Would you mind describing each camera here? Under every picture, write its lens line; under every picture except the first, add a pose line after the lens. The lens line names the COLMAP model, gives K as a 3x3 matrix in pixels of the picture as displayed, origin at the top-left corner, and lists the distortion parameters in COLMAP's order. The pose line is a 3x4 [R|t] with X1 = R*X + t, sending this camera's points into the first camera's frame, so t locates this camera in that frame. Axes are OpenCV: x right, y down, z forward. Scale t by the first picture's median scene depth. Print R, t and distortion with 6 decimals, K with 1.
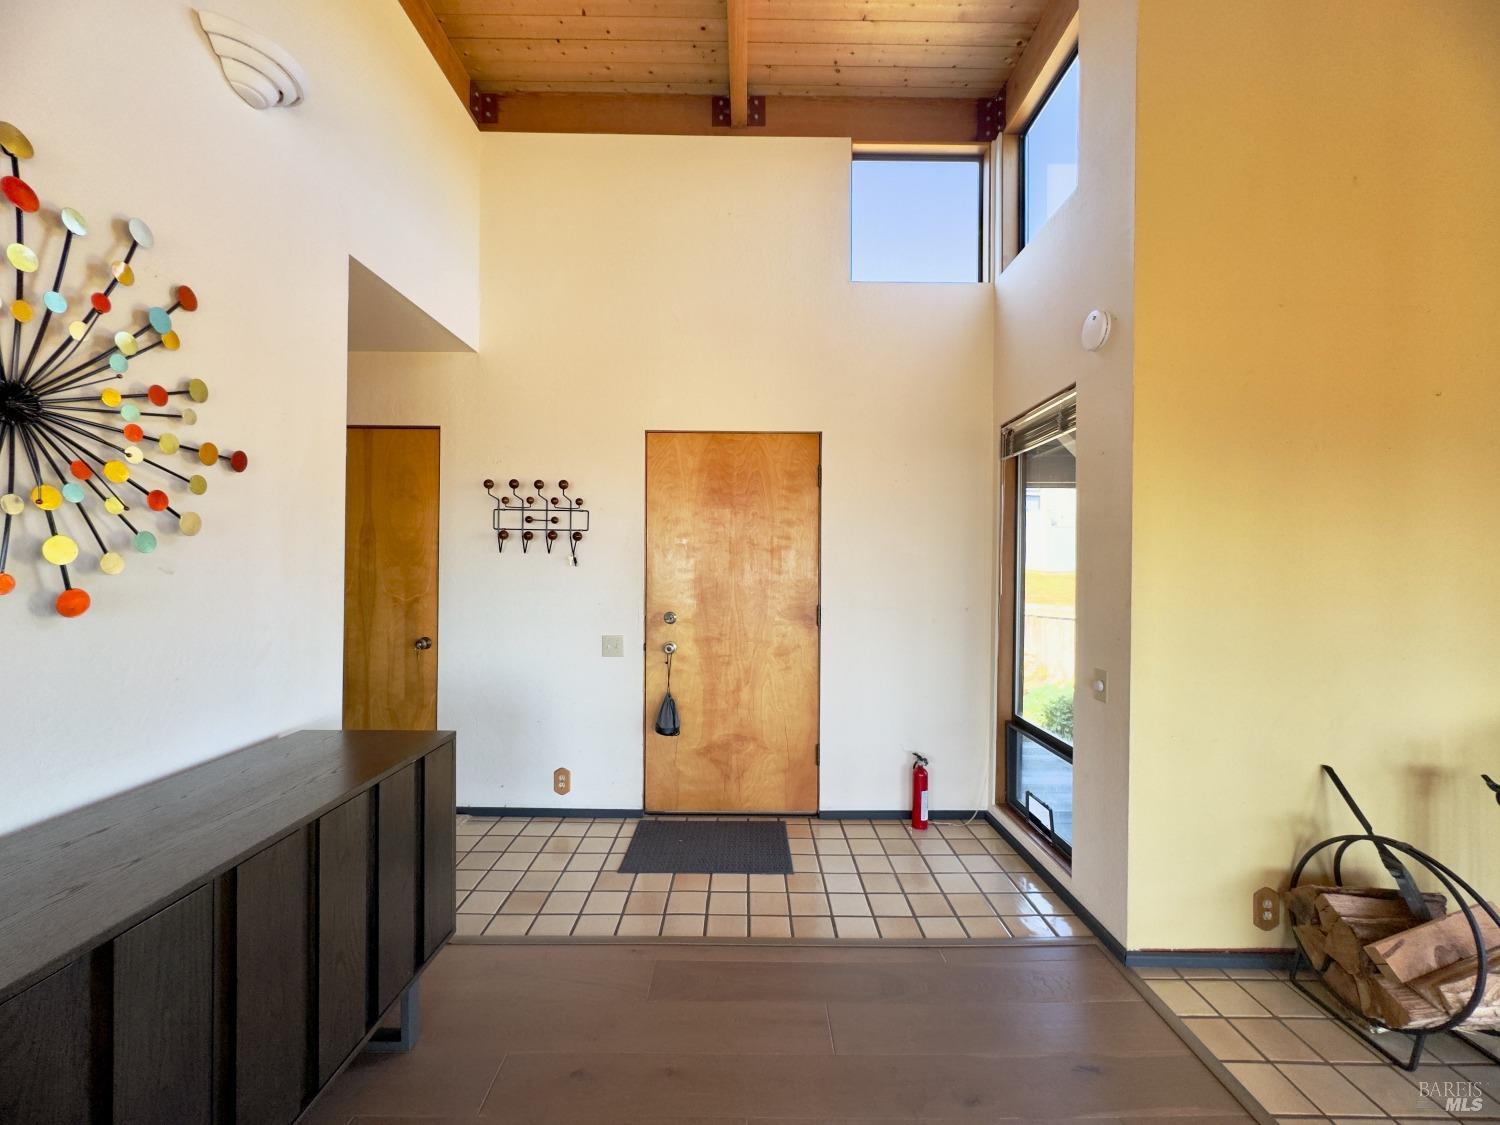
lens RADIAL K [[598.0, 0, 750.0], [0, 598.0, 562.5], [0, 0, 1]] dist [-0.000196, -0.000528]
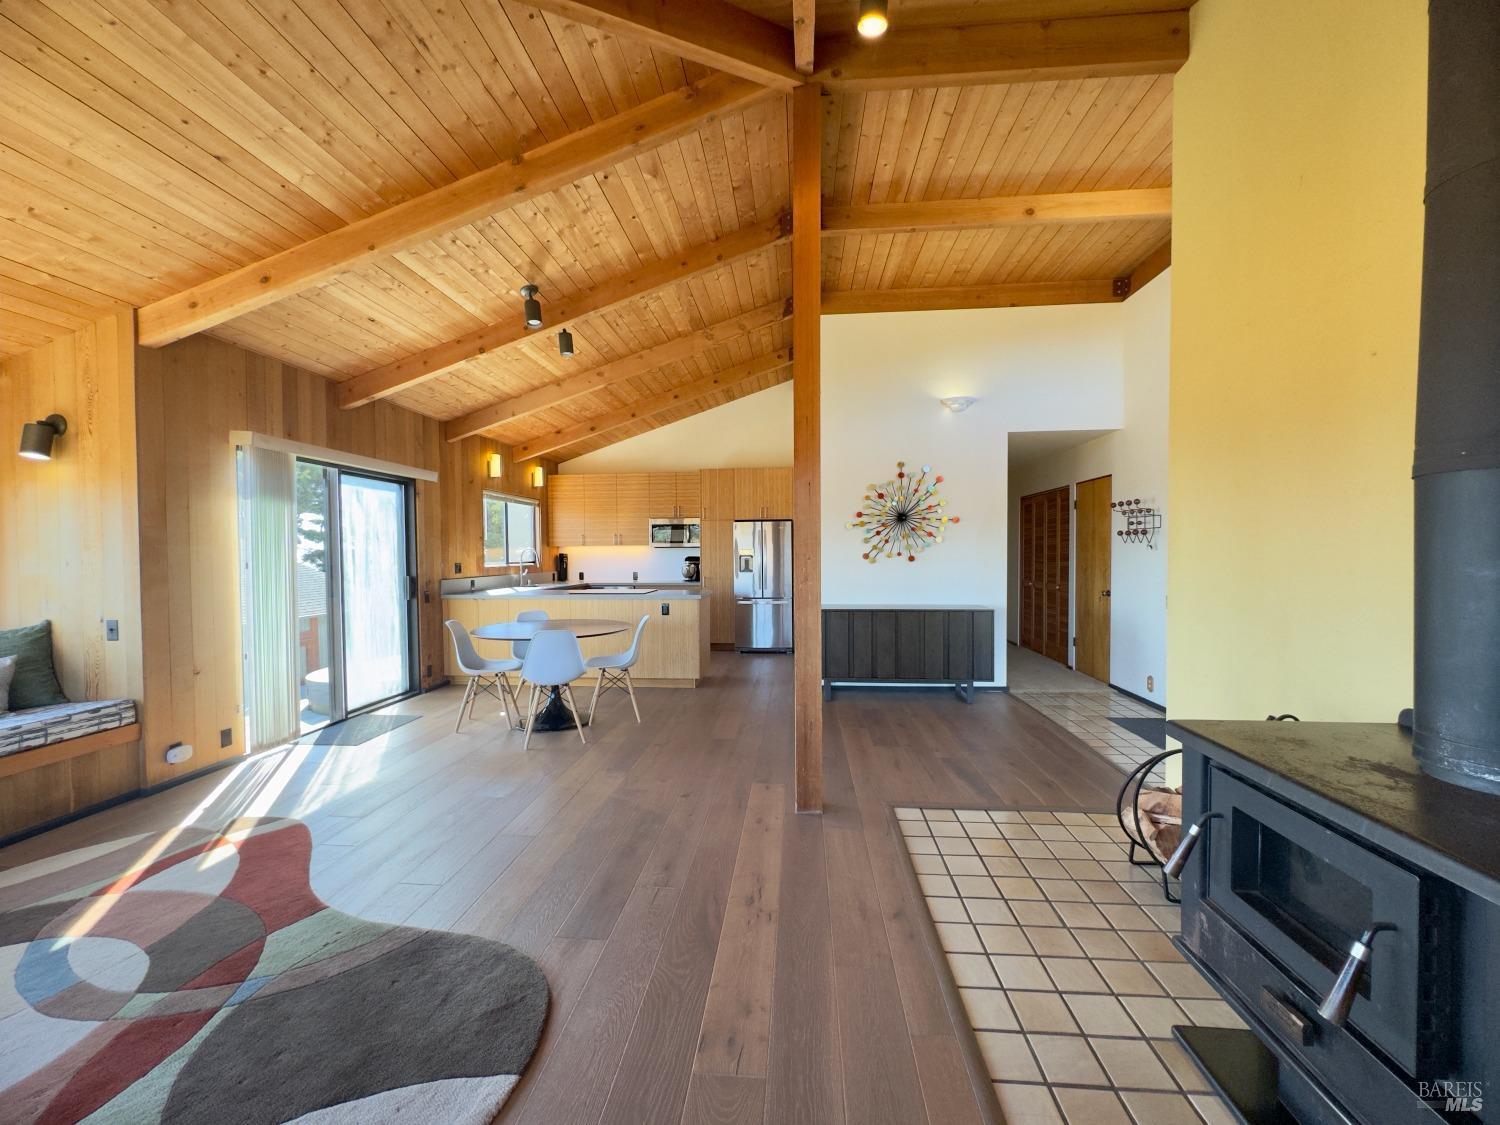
lens RADIAL K [[598.0, 0, 750.0], [0, 598.0, 562.5], [0, 0, 1]] dist [-0.000196, -0.000528]
pose [[-0.089794, 0.008724, -0.995922, 1.982213], [0.002751, 0.999960, 0.008511, 0.031209], [0.995957, -0.001976, -0.089814, 0.100403]]
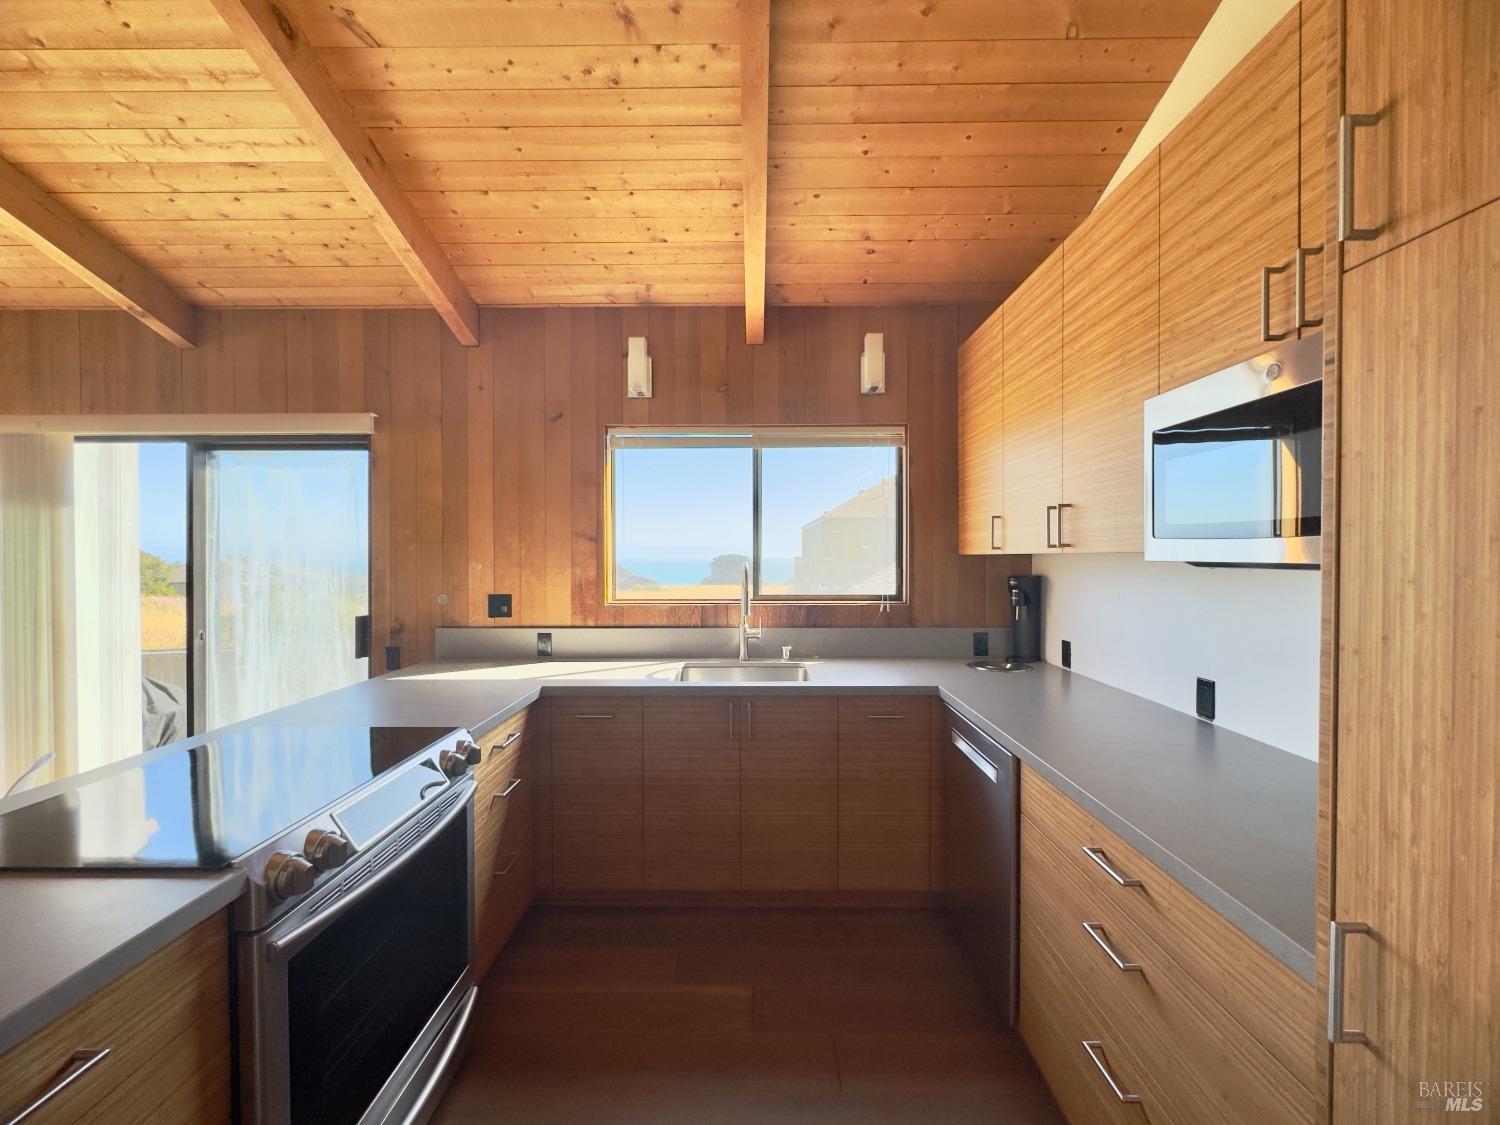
lens RADIAL K [[598.0, 0, 750.0], [0, 598.0, 562.5], [0, 0, 1]] dist [-0.000196, -0.000528]
pose [[-0.999848, -0.006201, 0.016289, -1.280977], [-0.005943, 0.999857, 0.015861, -0.042625], [-0.016385, 0.015761, -0.999742, -0.187120]]
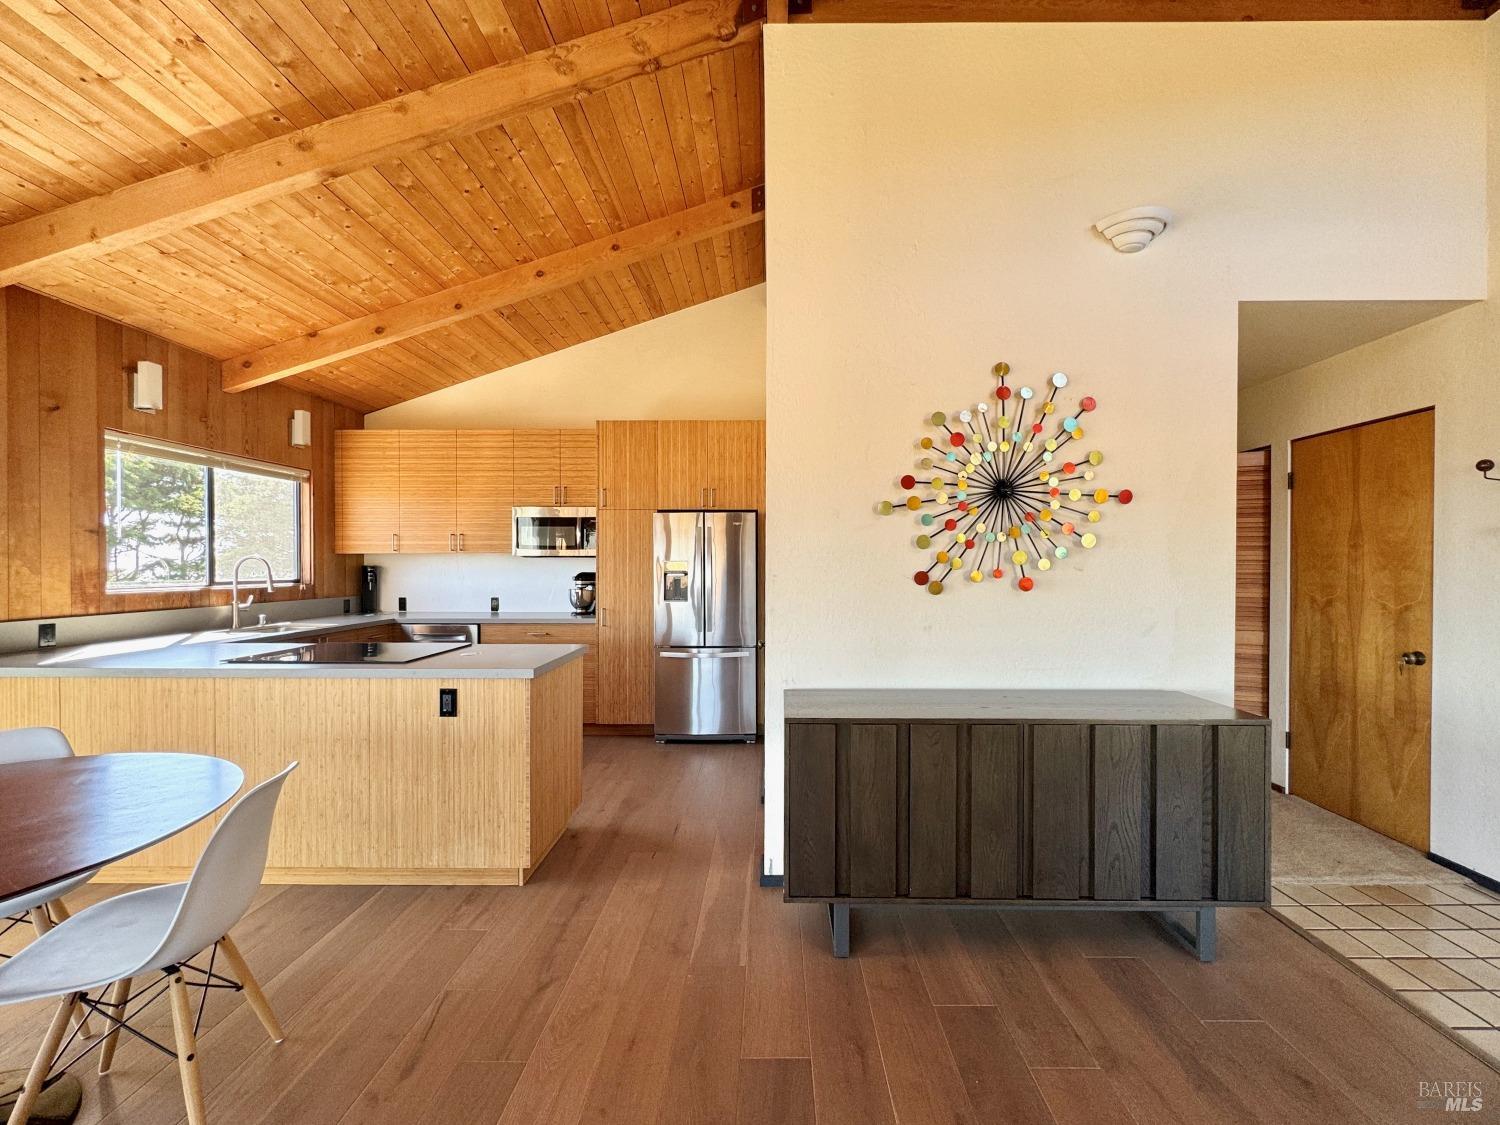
lens RADIAL K [[612.9, 0, 762.2], [0, 612.9, 567.7], [0, 0, 1]] dist [-0.000082, -0.000200]
pose [[-0.015283, -0.004563, -0.999873, 0.520072], [-0.003679, 0.999983, -0.004507, 0.014499], [0.999876, 0.003610, -0.015299, 0.084438]]
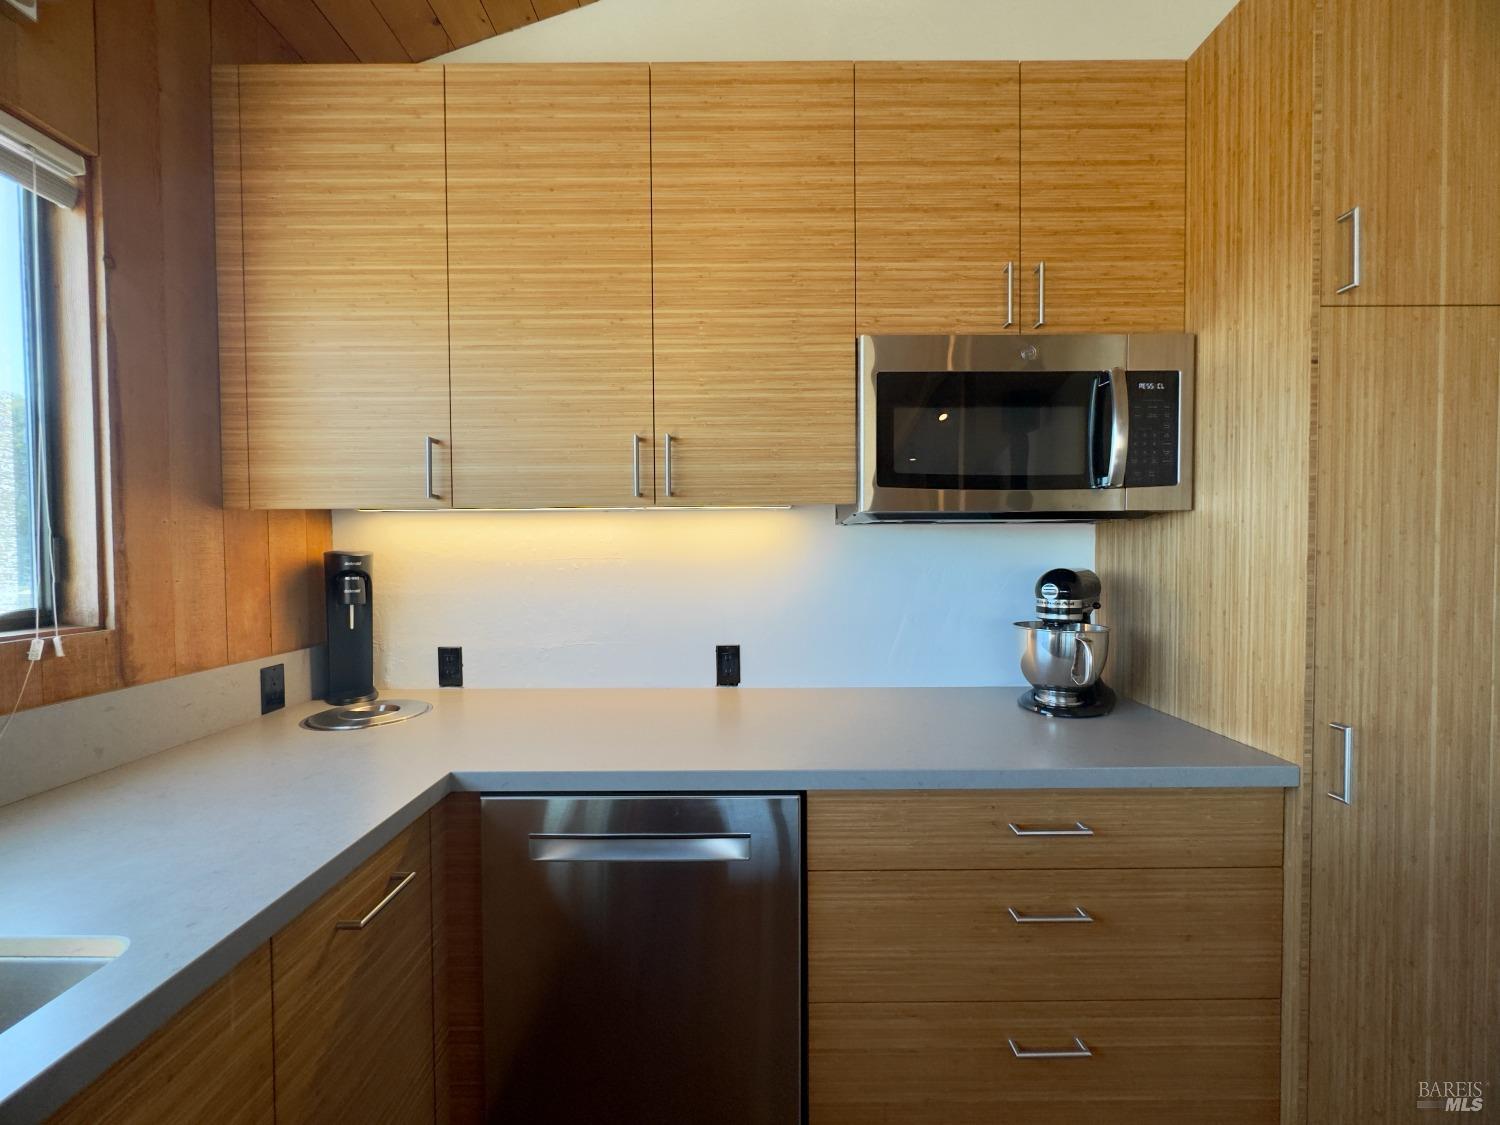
lens RADIAL K [[598.0, 0, 750.0], [0, 598.0, 562.5], [0, 0, 1]] dist [-0.000196, -0.000528]
pose [[-0.005657, 0.011999, -0.999912, -1.100081], [0.002859, 0.999924, 0.011983, 0.007631], [0.999980, -0.002791, -0.005690, -0.975887]]
